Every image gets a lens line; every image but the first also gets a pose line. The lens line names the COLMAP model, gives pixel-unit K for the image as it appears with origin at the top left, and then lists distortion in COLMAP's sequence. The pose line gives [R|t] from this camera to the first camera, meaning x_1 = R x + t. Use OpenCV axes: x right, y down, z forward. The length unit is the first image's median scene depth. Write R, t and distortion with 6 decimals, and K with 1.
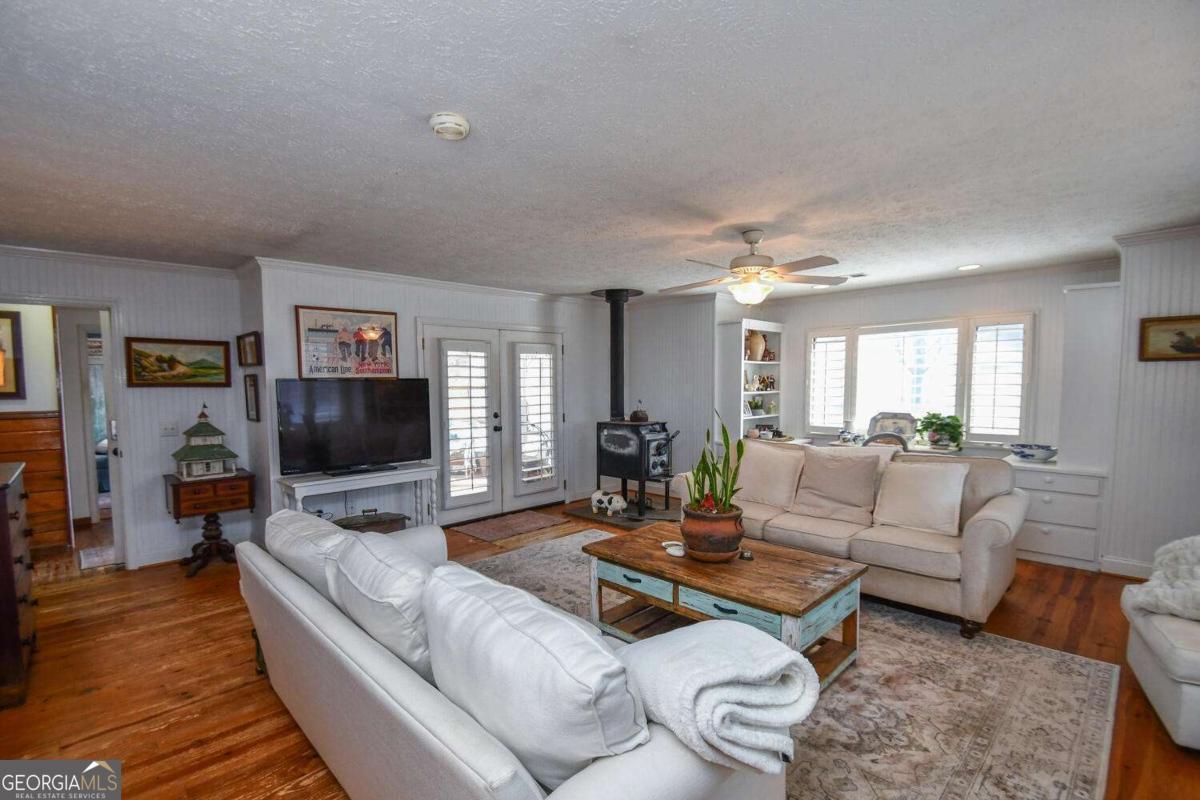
lens RADIAL K [[546.7, 0, 571.1], [0, 546.7, 417.7], [0, 0, 1]] dist [0.001546, -0.011534]
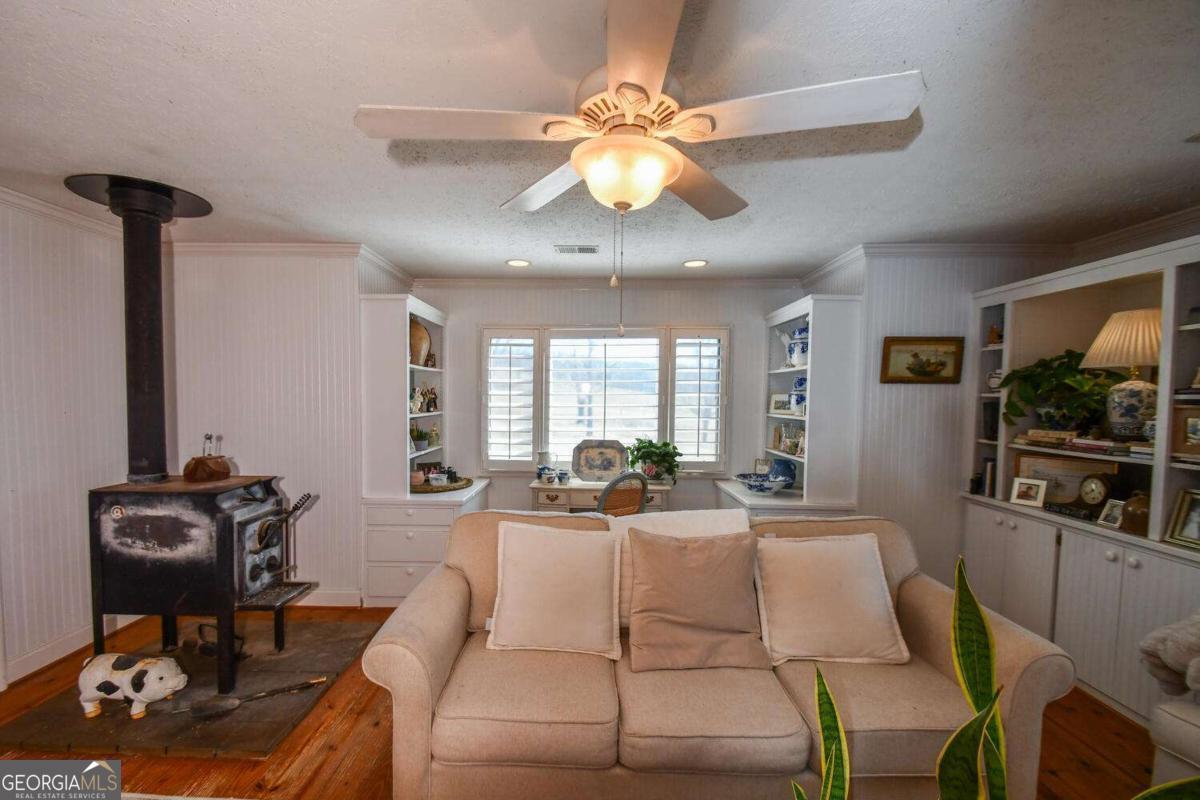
lens RADIAL K [[546.7, 0, 592.3], [0, 546.7, 423.2], [0, 0, 1]] dist [0.001546, -0.011534]
pose [[0.698282, -0.018881, 0.715574, 0.021376], [0.030792, 0.999519, -0.003675, -0.030825], [-0.715160, 0.024600, 0.698527, 0.457482]]
